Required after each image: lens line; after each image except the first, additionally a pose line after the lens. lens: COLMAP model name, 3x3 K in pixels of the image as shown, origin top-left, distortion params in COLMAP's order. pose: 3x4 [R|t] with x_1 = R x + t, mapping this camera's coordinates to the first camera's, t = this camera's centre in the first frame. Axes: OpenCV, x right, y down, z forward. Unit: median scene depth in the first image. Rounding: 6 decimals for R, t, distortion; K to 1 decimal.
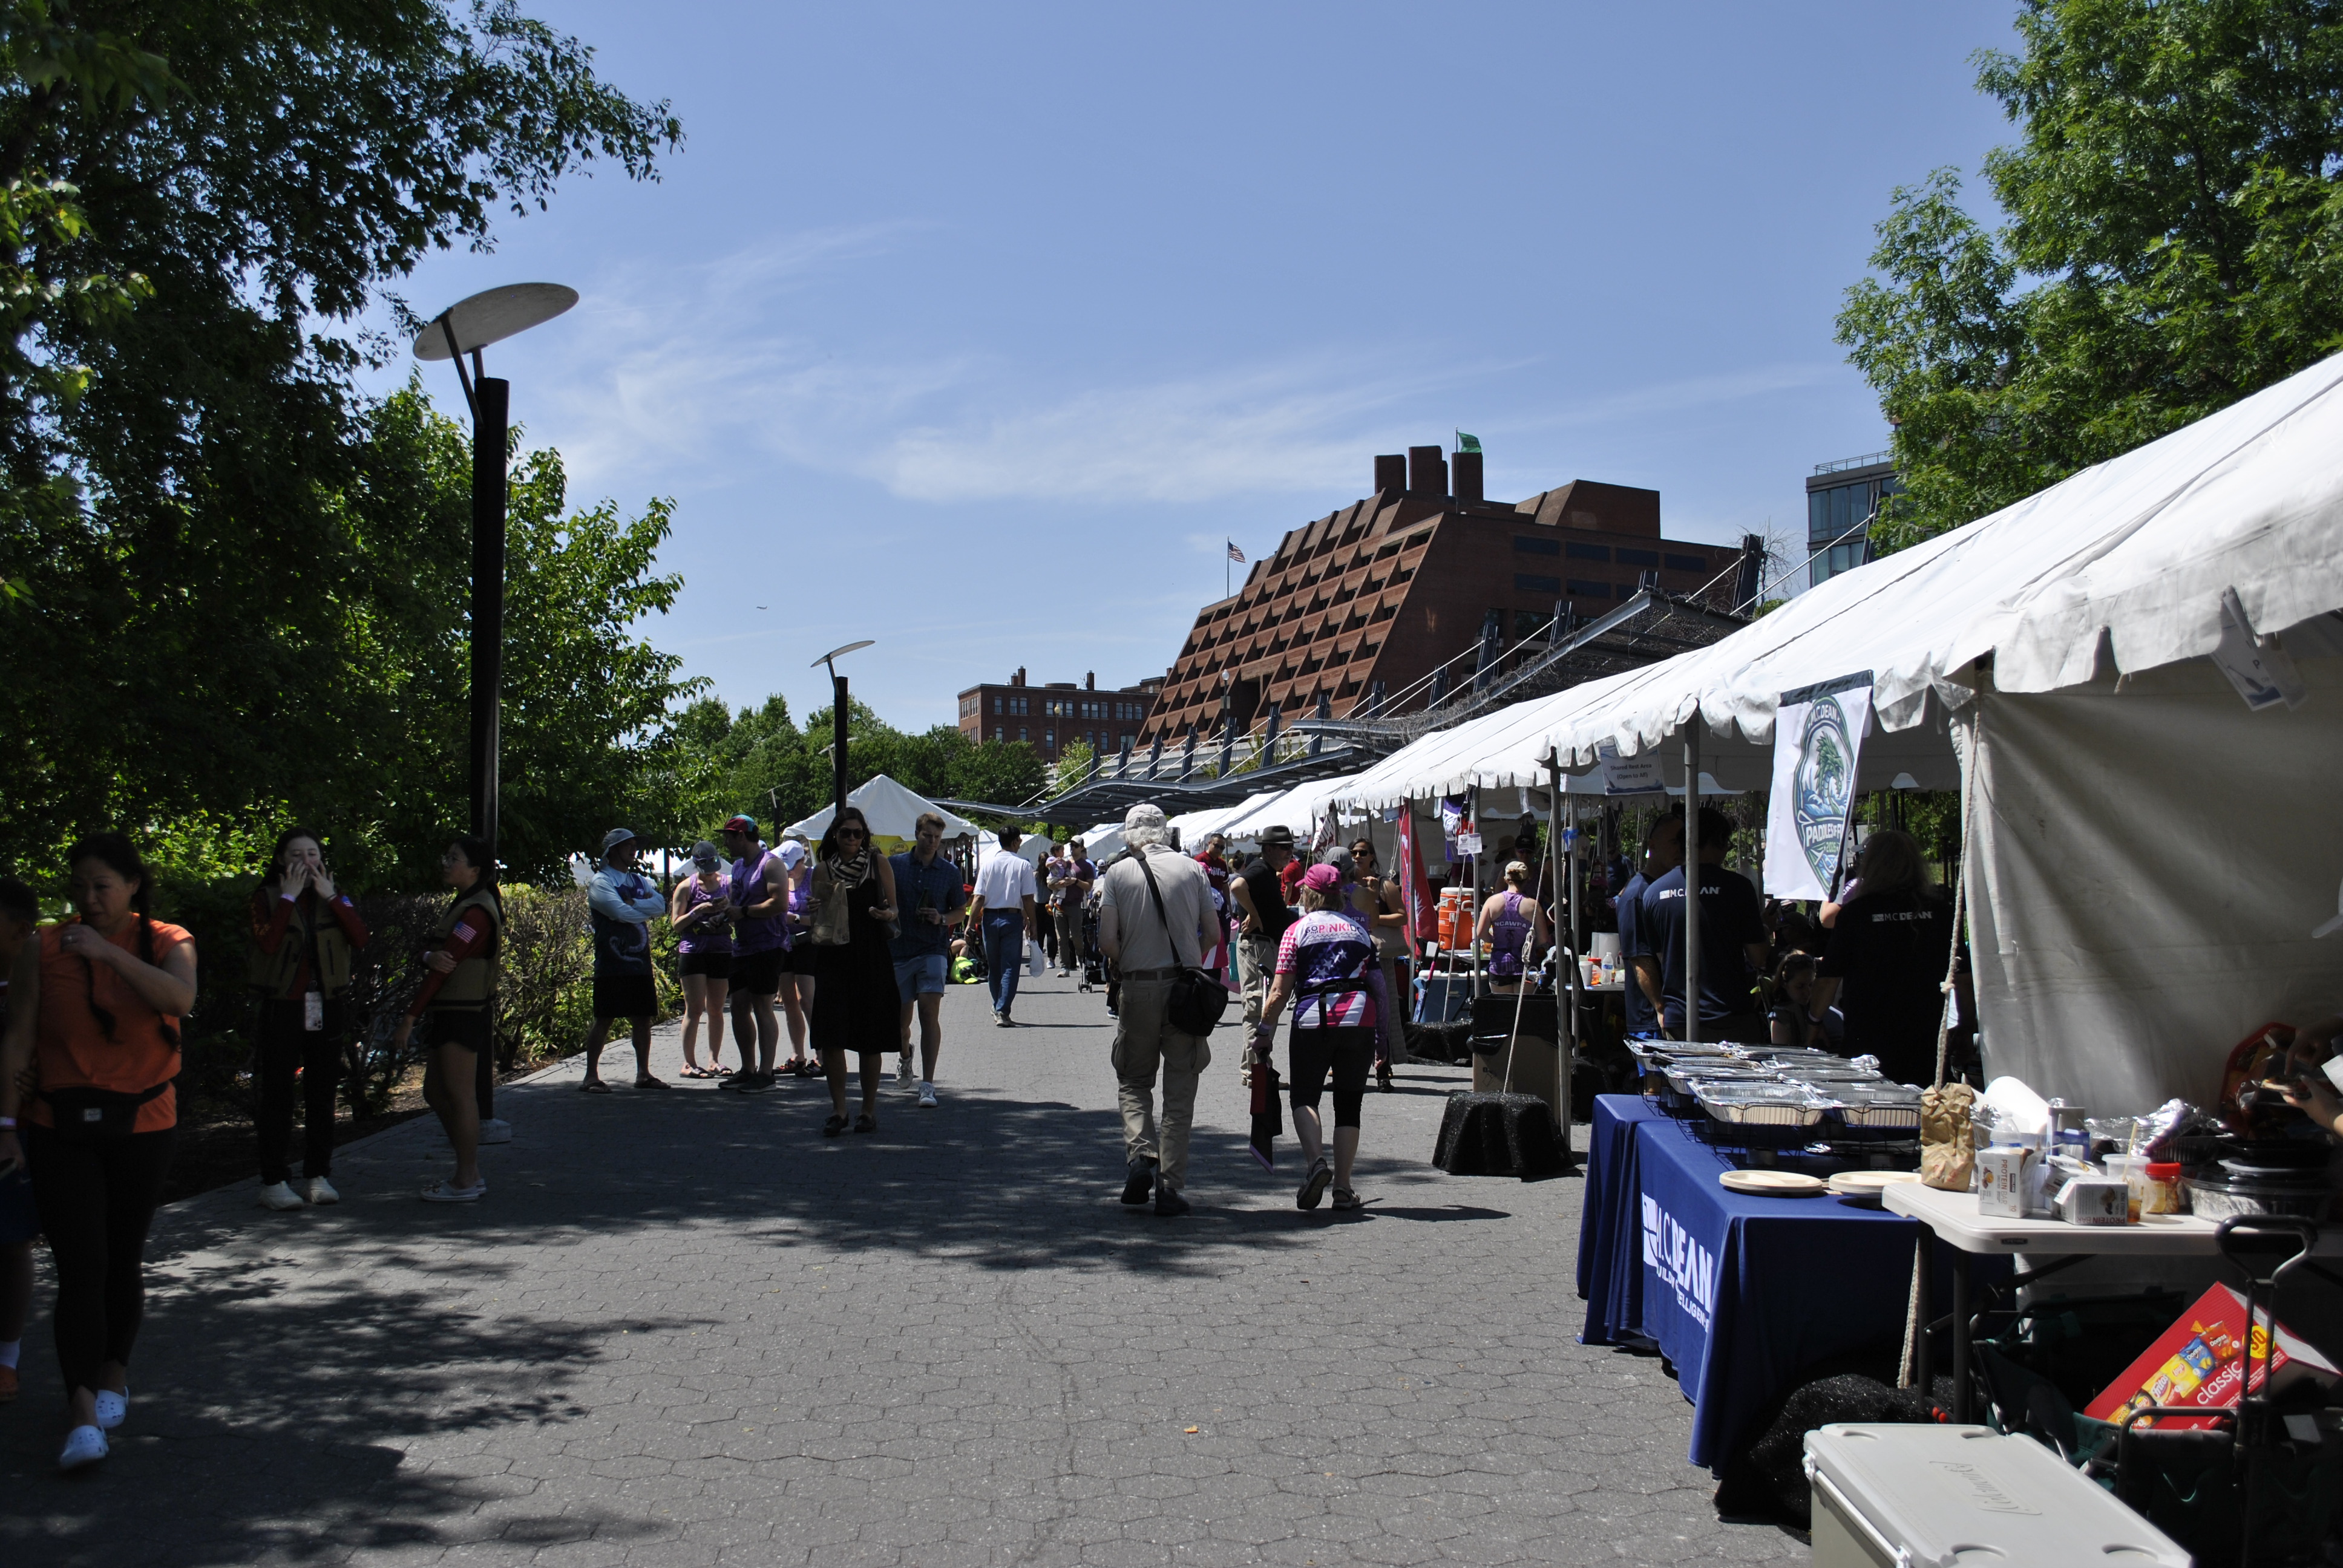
lens RADIAL K [[2297.9, 0, 1210.6], [0, 2297.9, 777.1], [0, 0, 1]] dist [-0.010085, 0.000768]
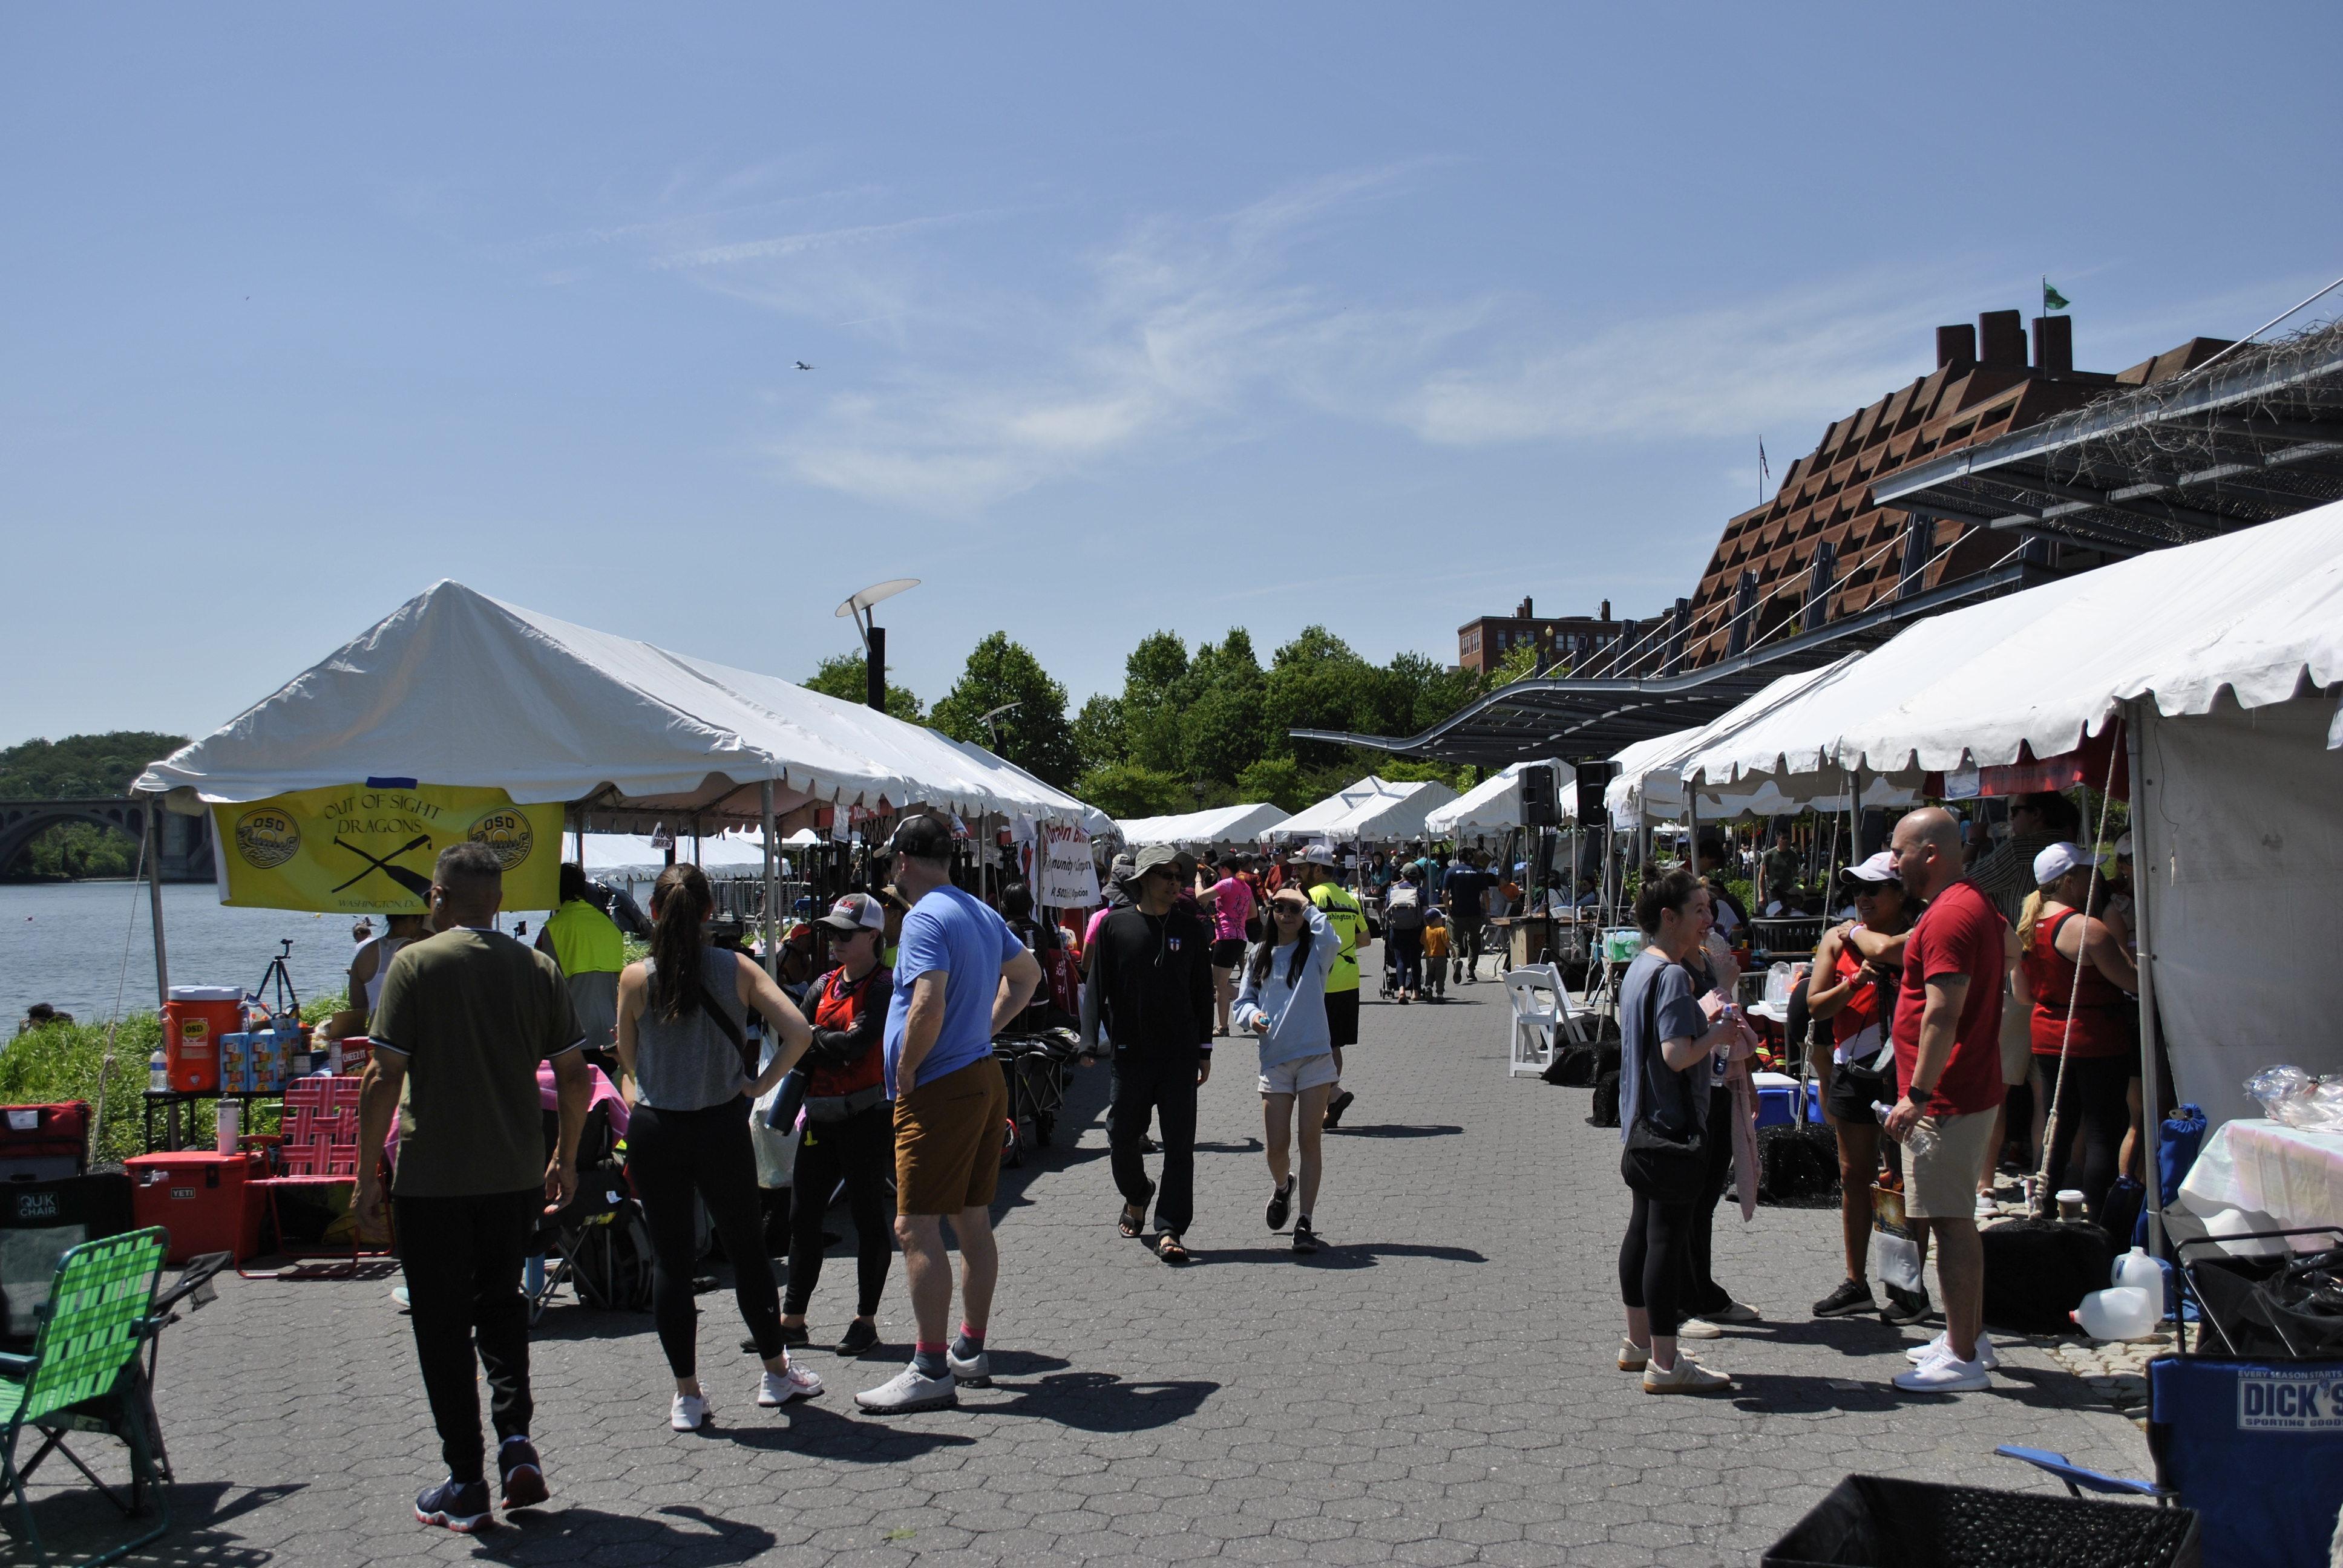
lens RADIAL K [[2315.2, 0, 1171.5], [0, 2315.2, 784.0], [0, 0, 1]] dist [-0.129672, 0.021976]
pose [[0.969273, -0.005043, -0.245936, 0.004368], [0.011264, 0.999651, 0.023893, 0.002457], [0.245729, -0.025929, 0.968992, 0.129867]]
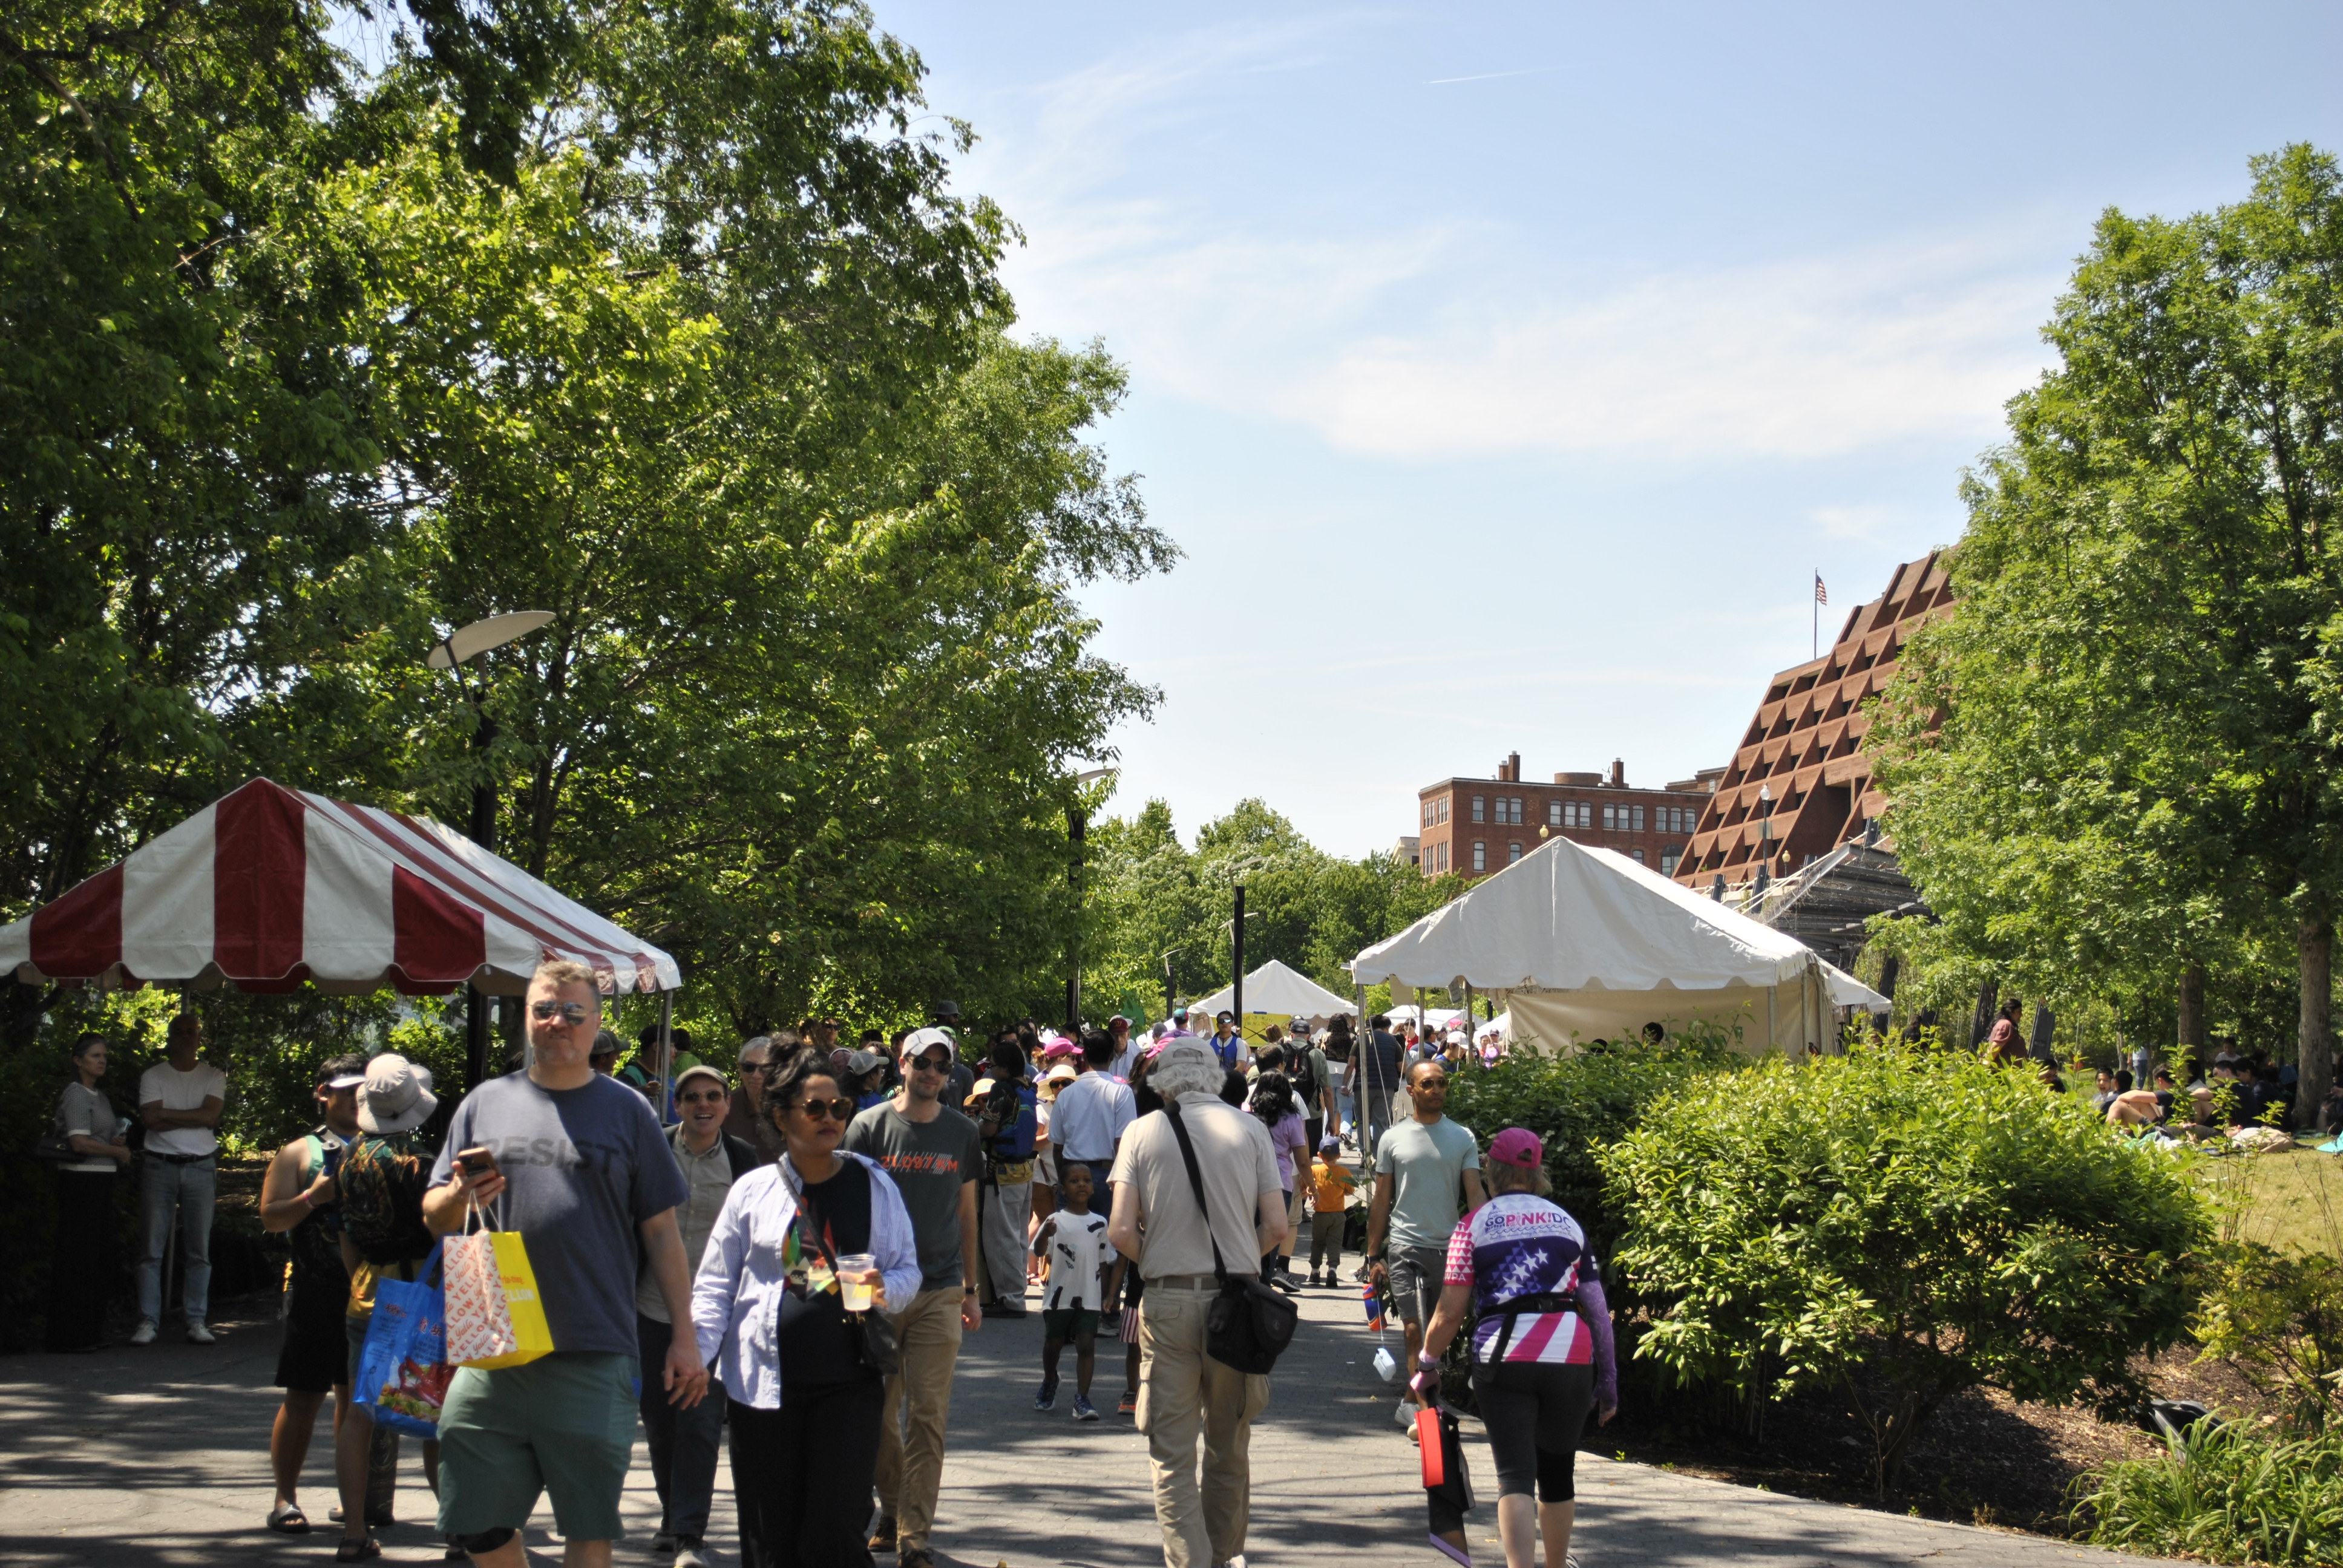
lens RADIAL K [[3812.2, 0, 1171.5], [0, 3812.2, 784.0], [0, 0, 1]] dist [0.020472, 0.016324]
pose [[0.983903, 0.007218, -0.178555, 0.023468], [-0.012775, 0.999469, -0.029990, -0.005549], [0.178244, 0.031788, 0.983473, -0.142703]]
